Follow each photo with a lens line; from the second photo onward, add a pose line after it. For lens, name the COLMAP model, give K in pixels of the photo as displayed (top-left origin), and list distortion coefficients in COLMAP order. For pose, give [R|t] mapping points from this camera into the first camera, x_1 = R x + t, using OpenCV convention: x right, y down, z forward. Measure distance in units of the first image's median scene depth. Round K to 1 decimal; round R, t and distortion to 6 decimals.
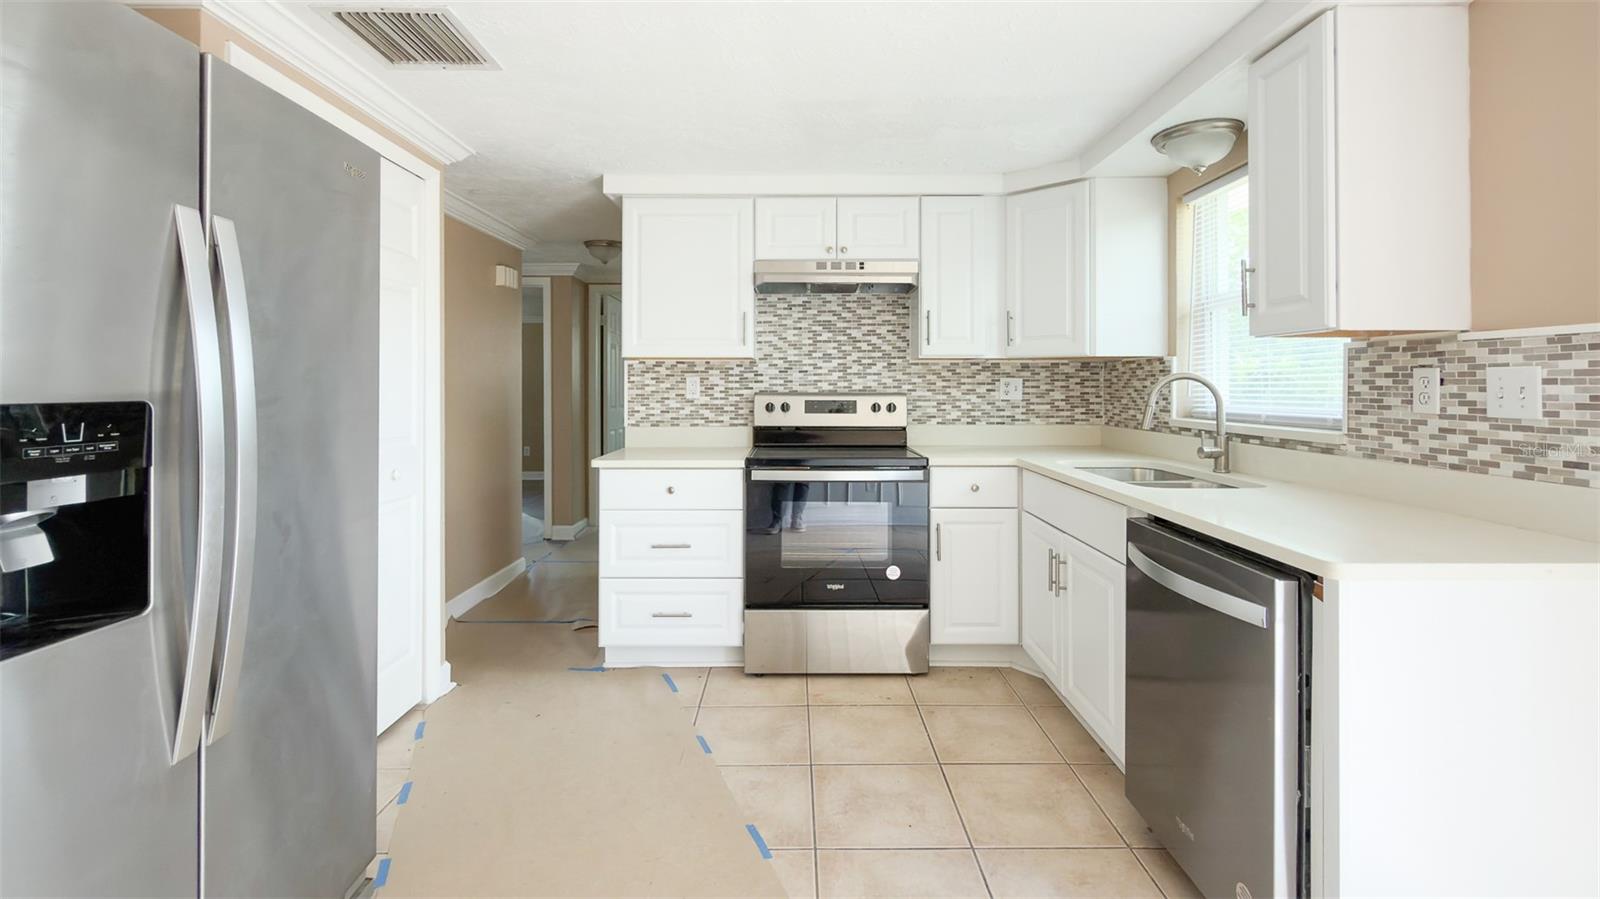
lens RADIAL K [[687.5, 0, 821.7], [0, 687.5, 389.5], [0, 0, 1]] dist [-0.001072, 0.000008]
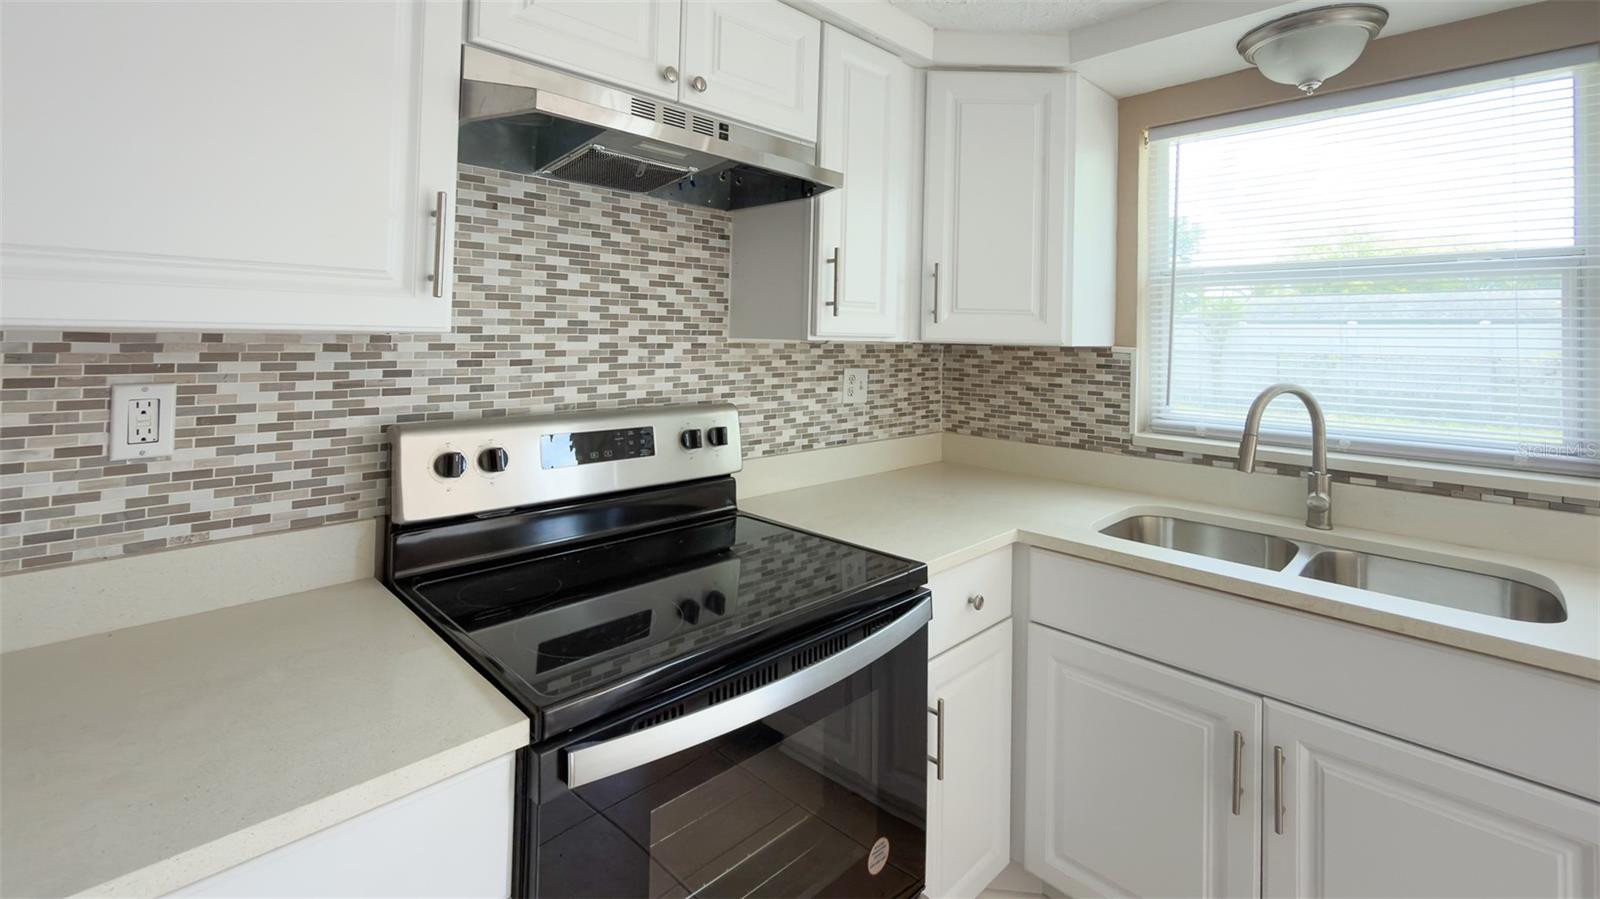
lens RADIAL K [[687.5, 0, 831.9], [0, 687.5, 327.2], [0, 0, 1]] dist [-0.001072, 0.000008]
pose [[0.721378, 0.025718, 0.692064, -0.179616], [-0.012424, 0.999630, -0.024197, -0.040038], [-0.692431, 0.008857, 0.721430, 0.579800]]
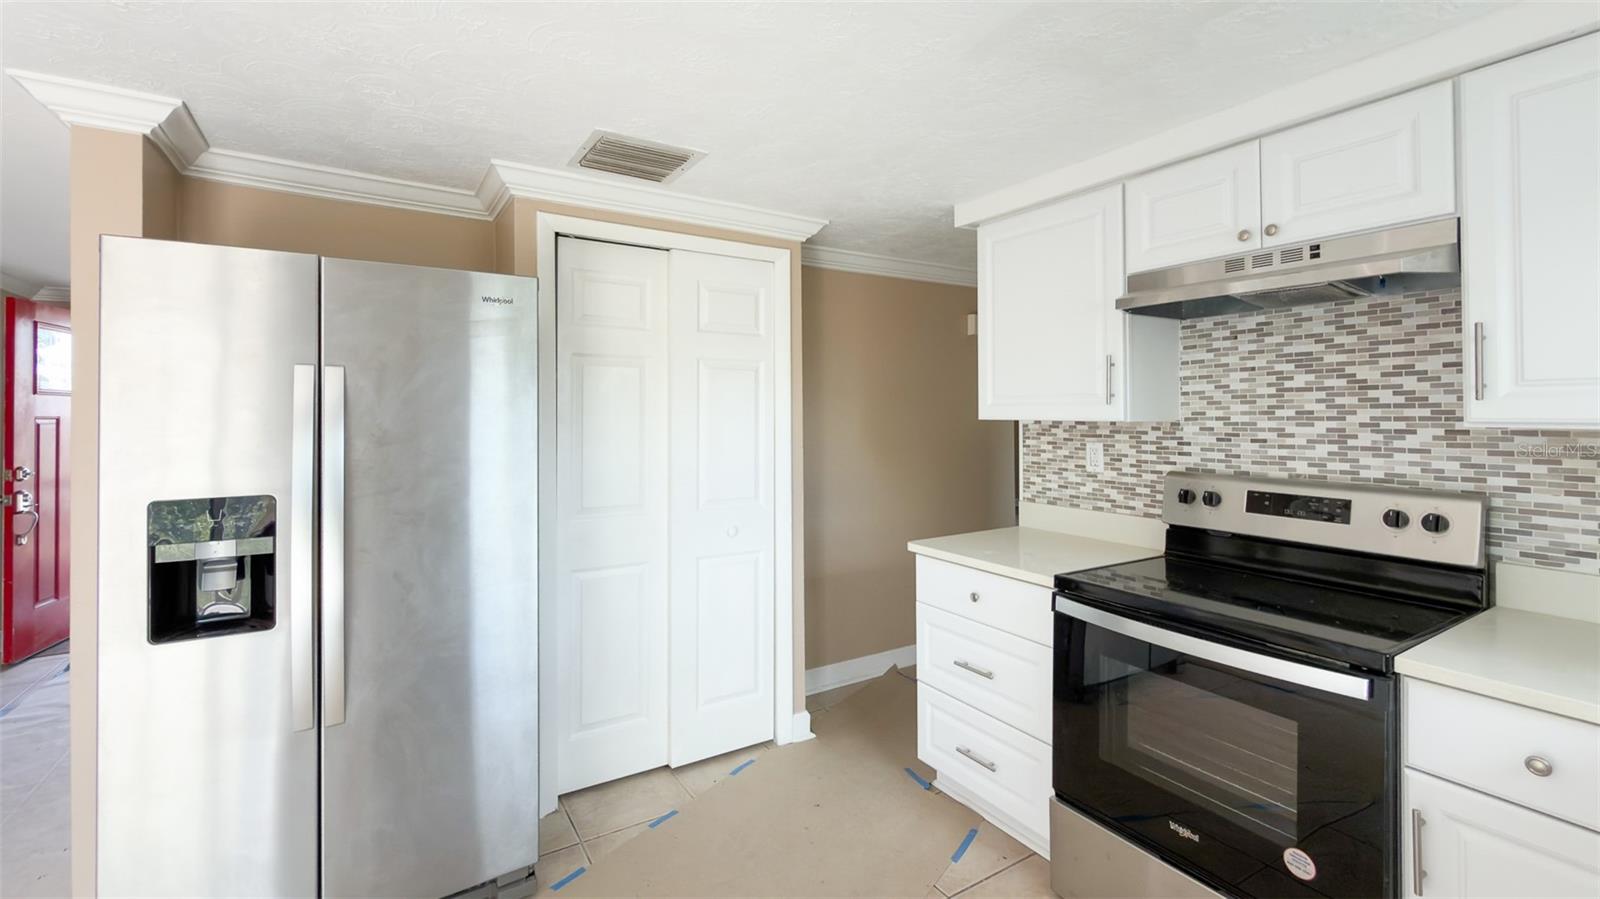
lens RADIAL K [[687.5, 0, 821.0], [0, 687.5, 413.2], [0, 0, 1]] dist [-0.001072, 0.000008]
pose [[0.516576, 0.004108, -0.856232, 0.290778], [-0.002403, 0.999992, 0.003348, -0.051760], [0.856238, 0.000328, 0.516581, 0.369211]]
